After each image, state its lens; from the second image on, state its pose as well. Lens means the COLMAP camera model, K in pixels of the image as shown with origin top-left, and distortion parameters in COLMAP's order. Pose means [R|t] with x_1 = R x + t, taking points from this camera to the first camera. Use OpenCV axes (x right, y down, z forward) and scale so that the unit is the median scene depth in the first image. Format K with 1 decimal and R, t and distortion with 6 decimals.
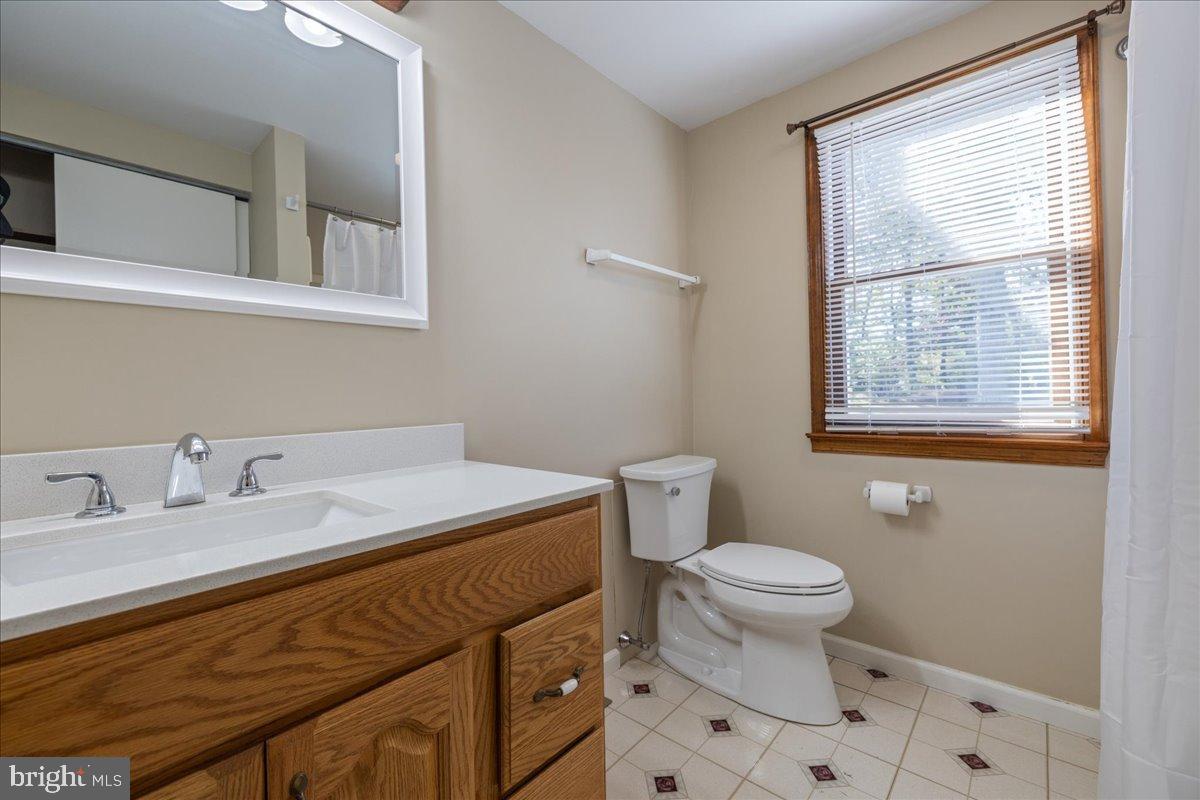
lens RADIAL K [[501.9, 0, 600.0], [0, 501.9, 400.0], [0, 0, 1]] dist [0.001855, 0.000166]
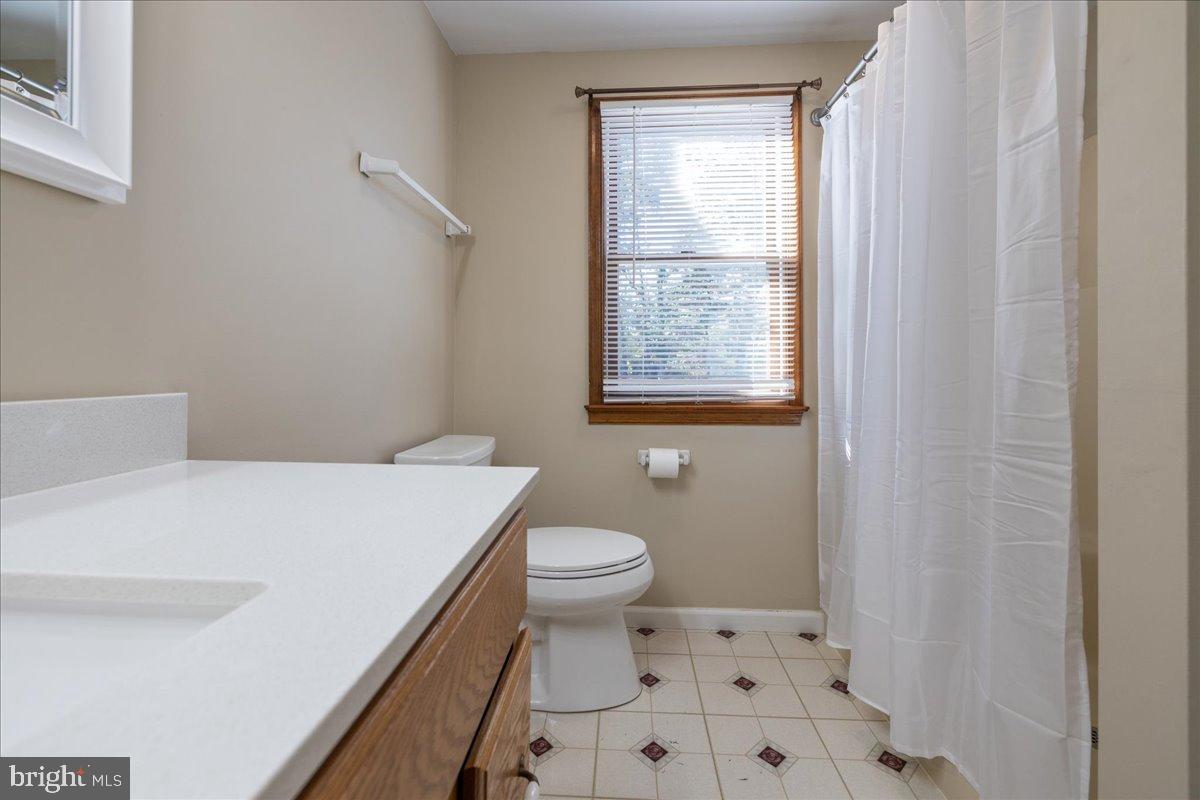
lens RADIAL K [[507.4, 0, 599.3], [0, 507.4, 373.3], [0, 0, 1]] dist [-0.004953, -0.000046]
pose [[0.785858, 0.020988, 0.618051, -0.210240], [-0.013080, 0.999764, -0.017319, 0.023714], [-0.618269, 0.005526, 0.785947, 0.236867]]
